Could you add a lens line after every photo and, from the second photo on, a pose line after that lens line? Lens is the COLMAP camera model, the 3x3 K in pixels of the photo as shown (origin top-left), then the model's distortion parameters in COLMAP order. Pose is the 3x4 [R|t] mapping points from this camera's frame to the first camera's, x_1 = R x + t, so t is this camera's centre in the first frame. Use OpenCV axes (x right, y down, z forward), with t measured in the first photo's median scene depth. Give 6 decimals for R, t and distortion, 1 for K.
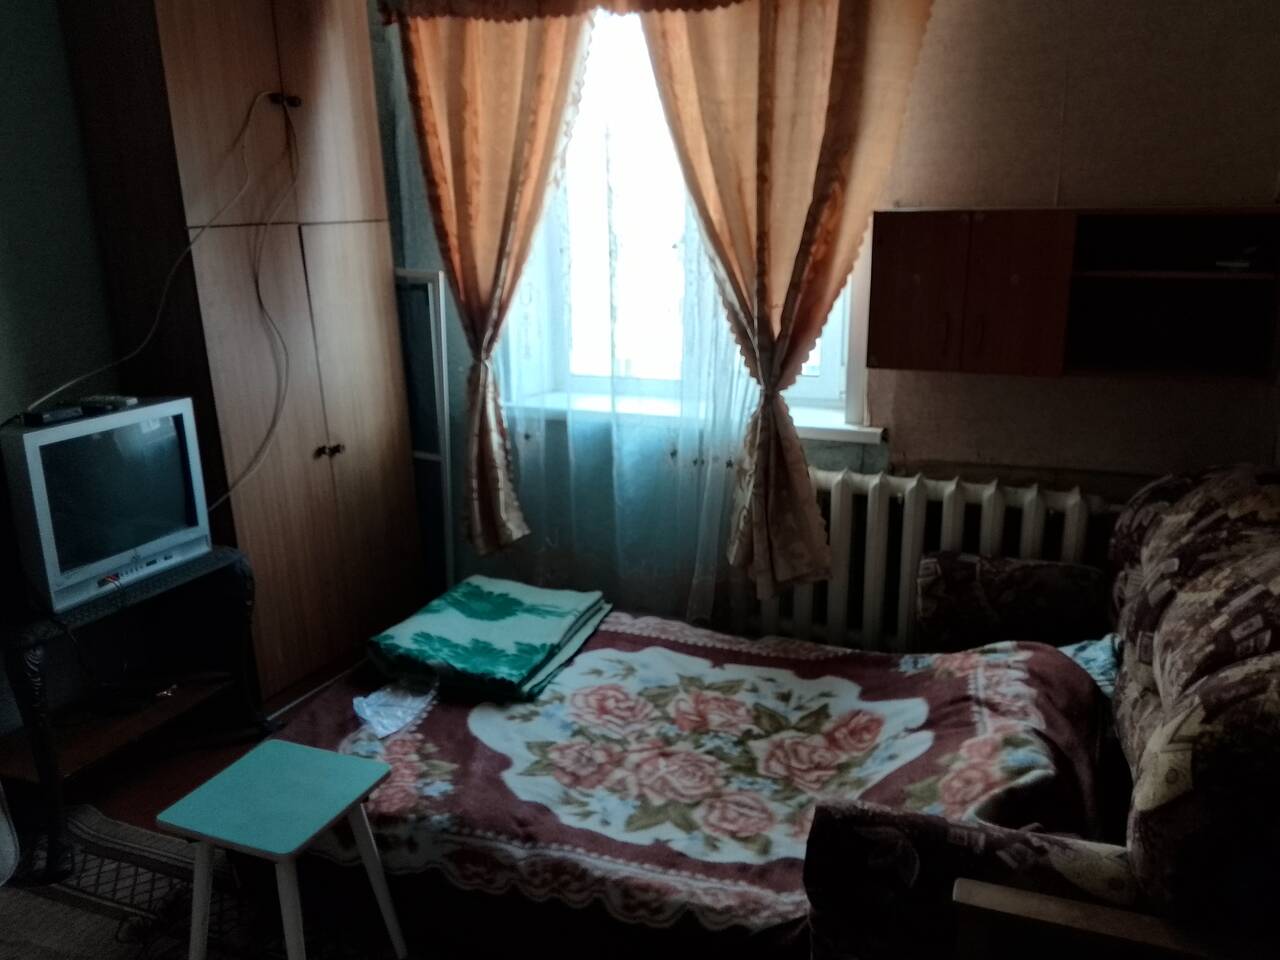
lens RADIAL K [[960.8, 0, 637.8], [0, 960.8, 517.2], [0, 0, 1]] dist [0.123555, -0.229692]
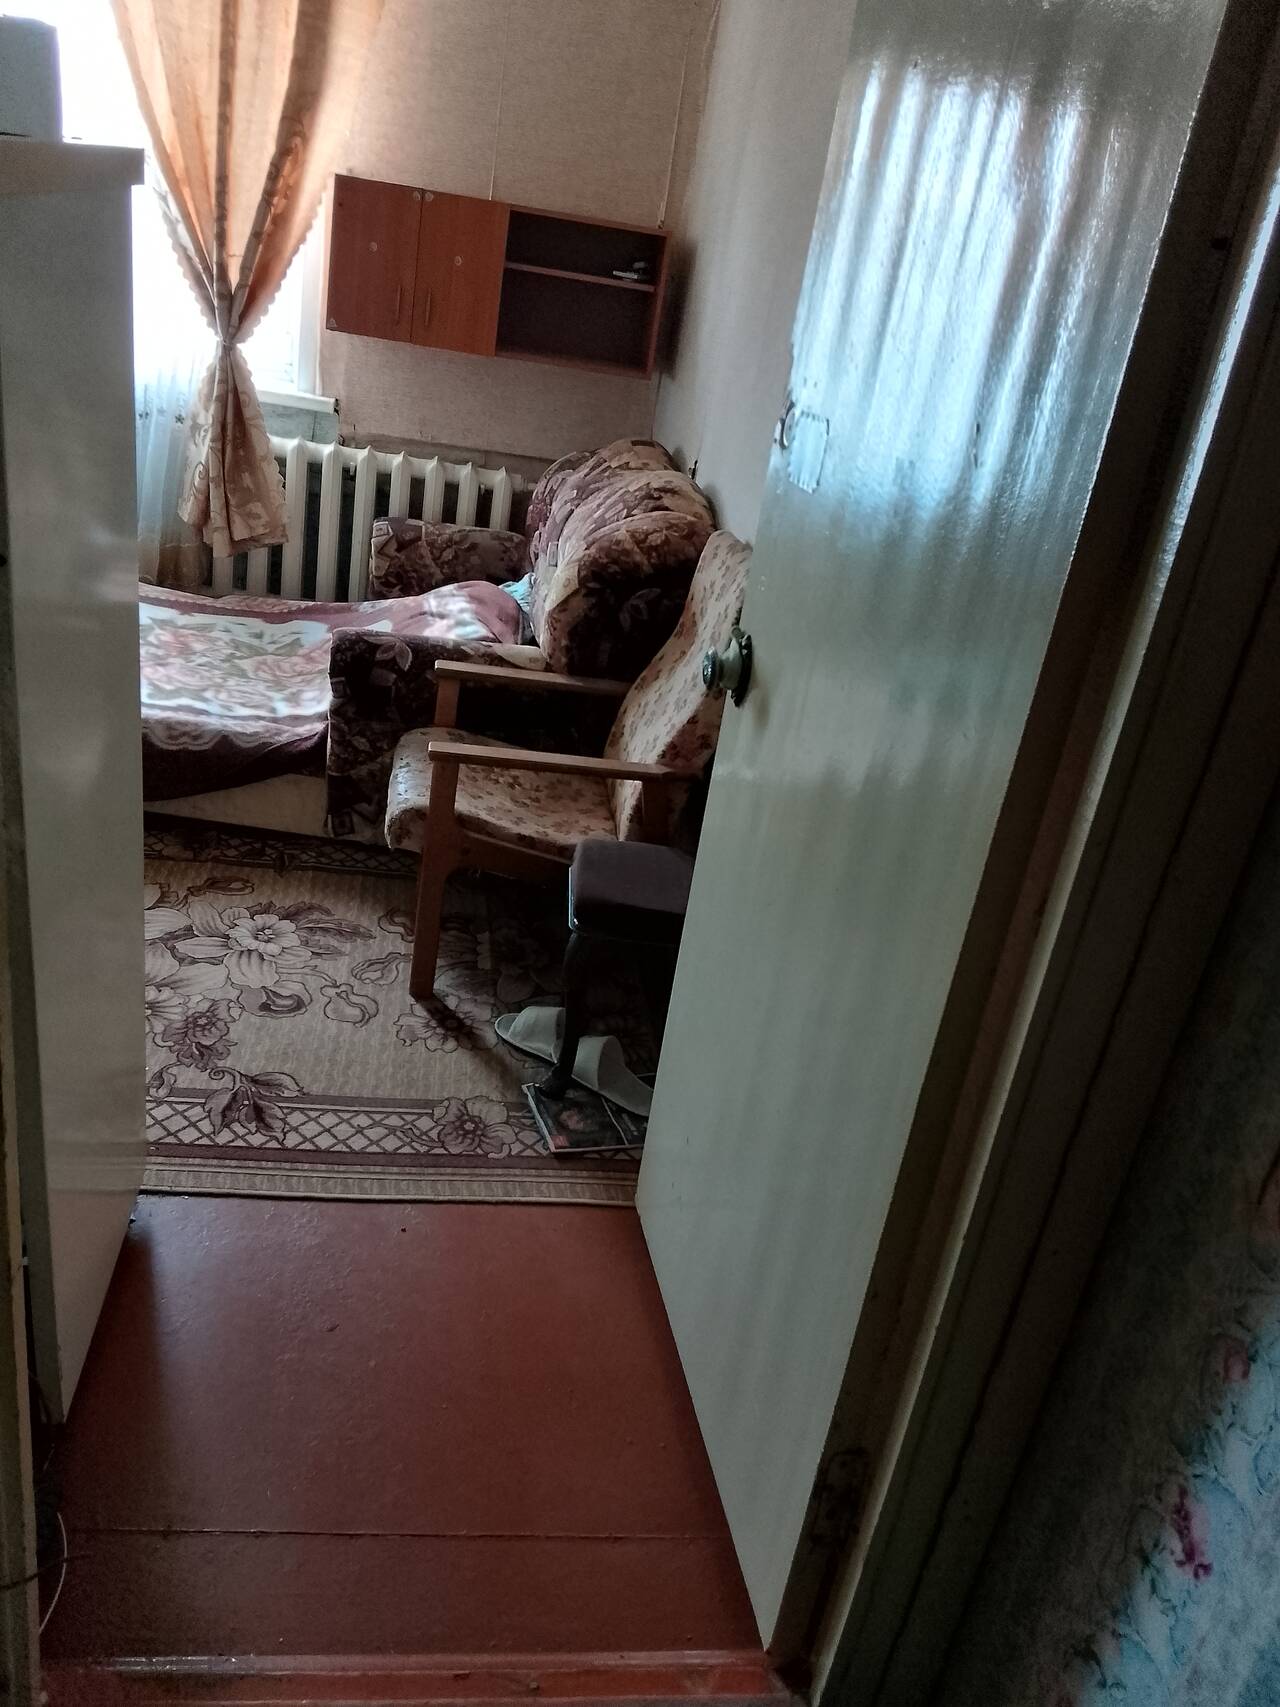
lens RADIAL K [[1275.2, 0, 640.0], [0, 1275.2, 853.5], [0, 0, 1]] dist [-0.033432, -0.008476]
pose [[0.856134, -0.061861, 0.513038, -0.215829], [-0.029071, 0.985471, 0.167337, 0.170844], [-0.515936, -0.158177, 0.841897, -0.429462]]
